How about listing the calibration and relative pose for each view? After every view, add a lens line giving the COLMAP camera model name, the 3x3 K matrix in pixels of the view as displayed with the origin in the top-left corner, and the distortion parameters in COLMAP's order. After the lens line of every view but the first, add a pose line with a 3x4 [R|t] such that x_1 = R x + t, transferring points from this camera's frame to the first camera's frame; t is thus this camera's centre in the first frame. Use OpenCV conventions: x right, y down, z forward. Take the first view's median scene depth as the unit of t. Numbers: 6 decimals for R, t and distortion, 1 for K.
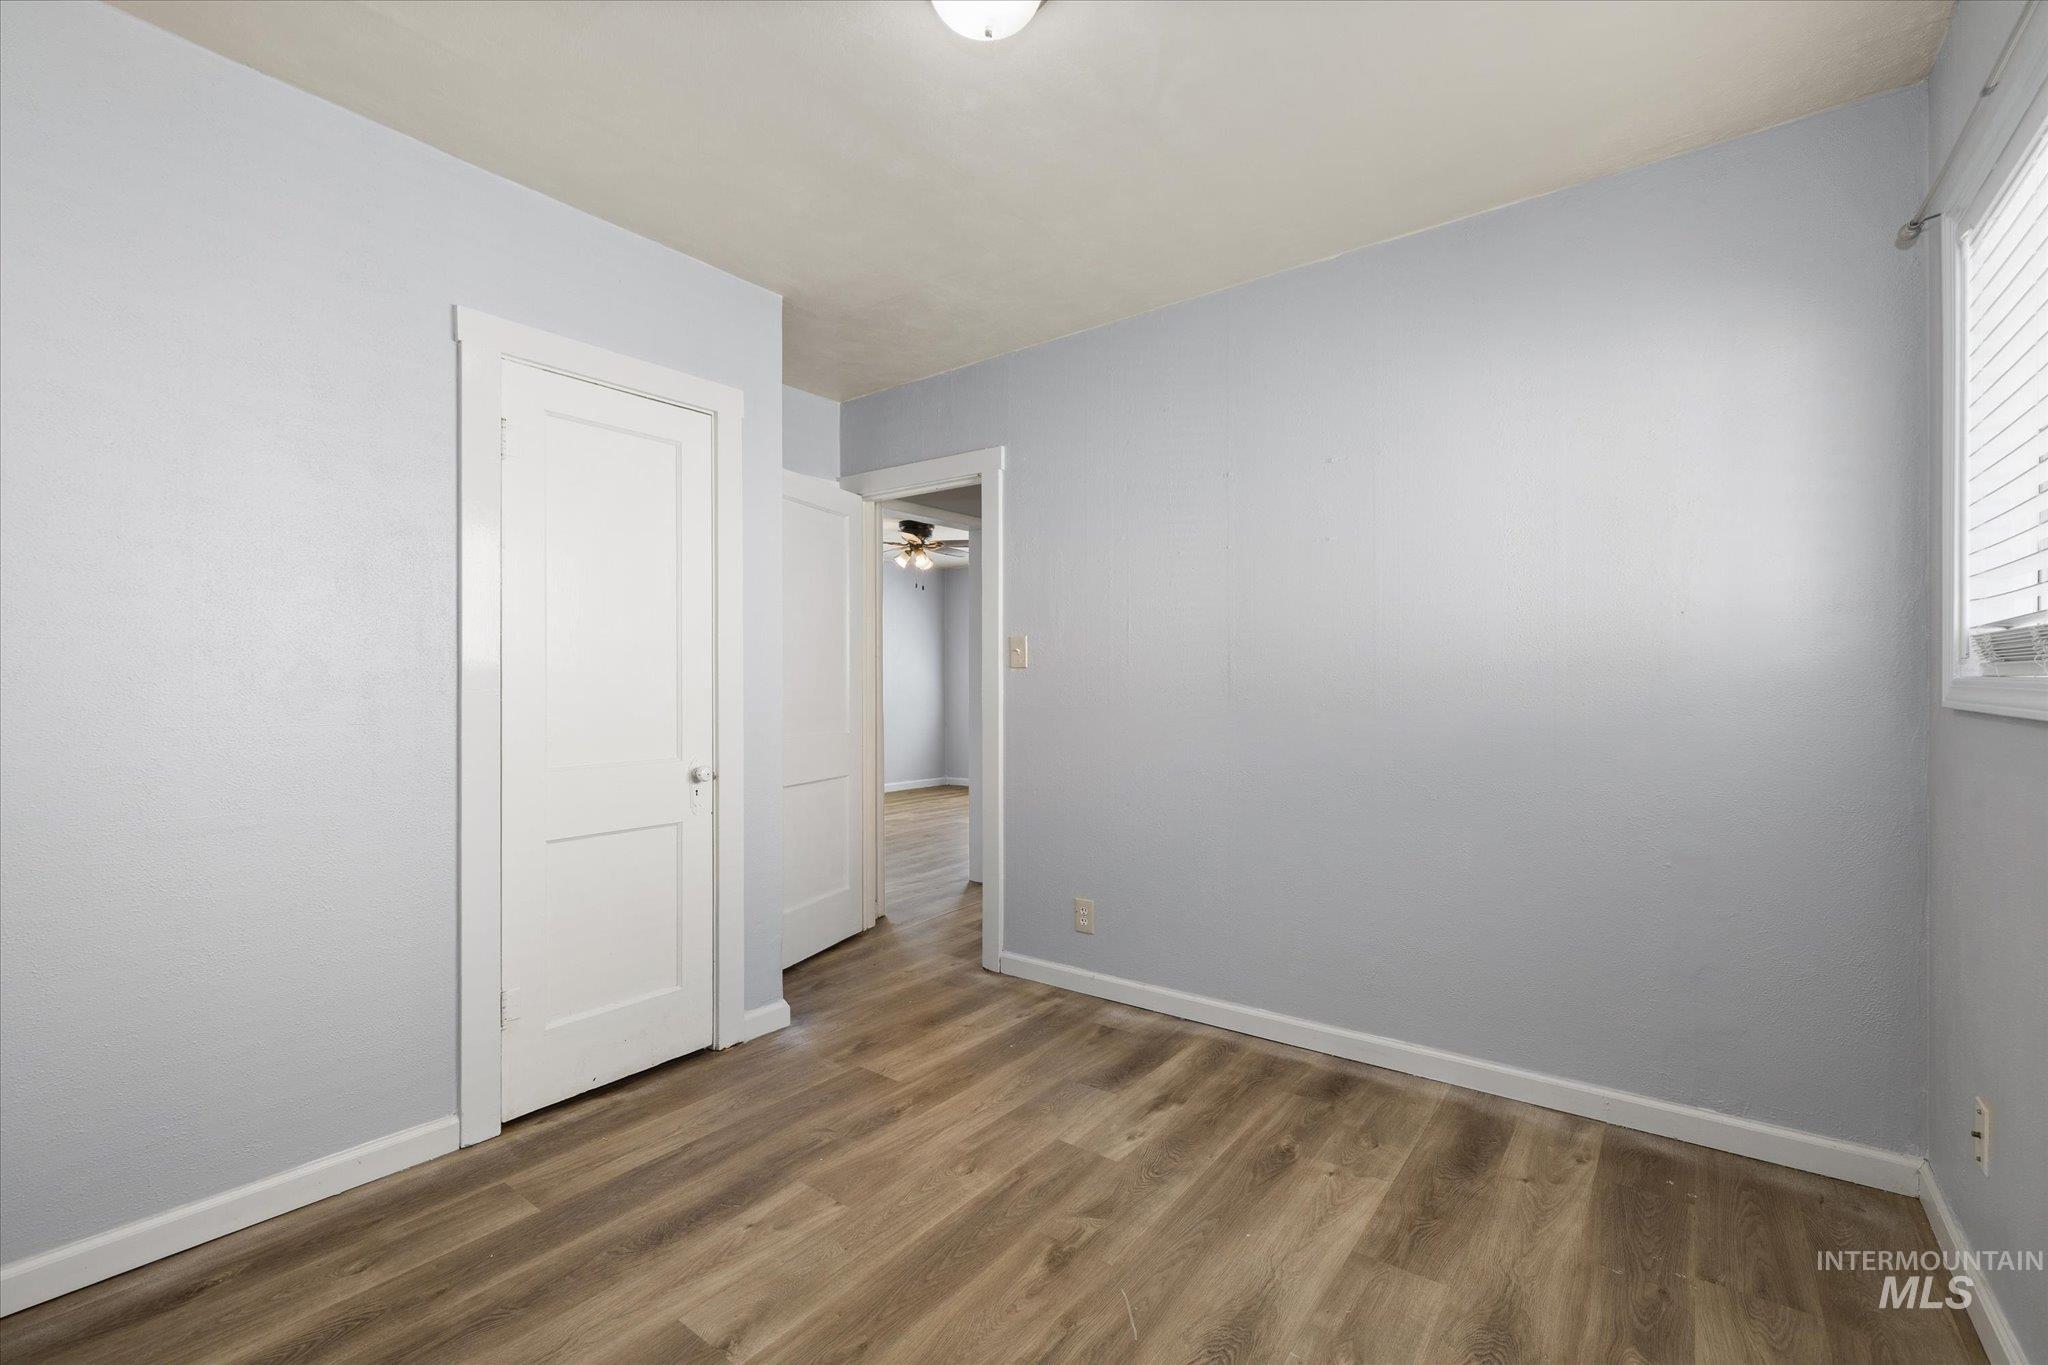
lens RADIAL K [[868.5, 0, 1022.4], [0, 868.5, 677.5], [0, 0, 1]] dist [0.003231, 0.000501]
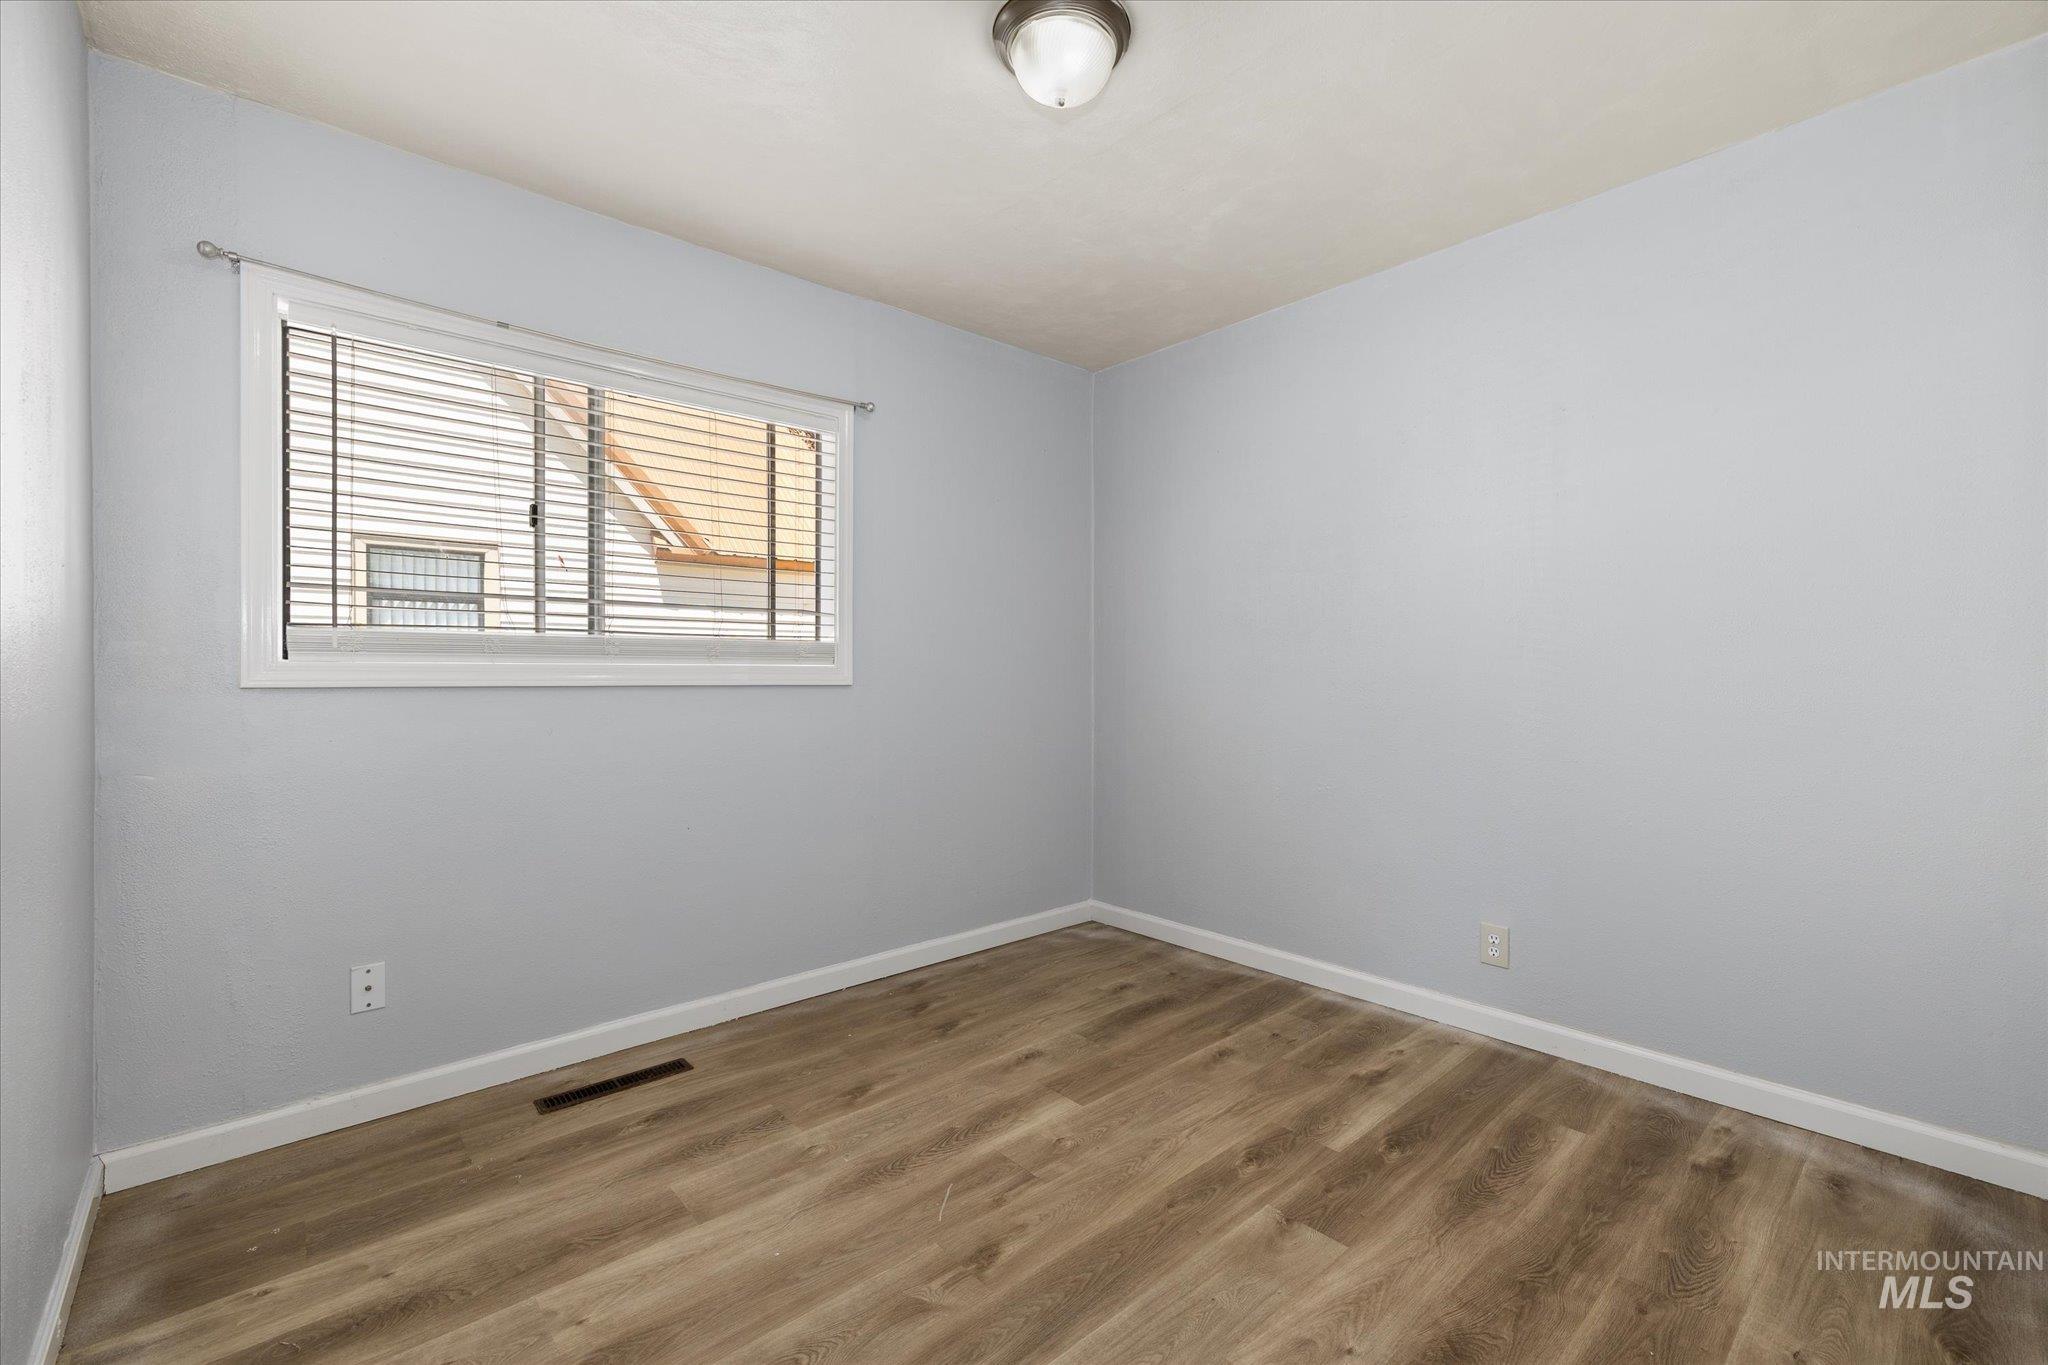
lens RADIAL K [[868.5, 0, 1016.6], [0, 868.5, 673.3], [0, 0, 1]] dist [0.003231, 0.000501]
pose [[-0.980183, 0.003453, 0.198063, -0.186816], [0.002852, 0.999990, -0.003320, 0.021437], [-0.198073, -0.002689, -0.980184, 1.935665]]
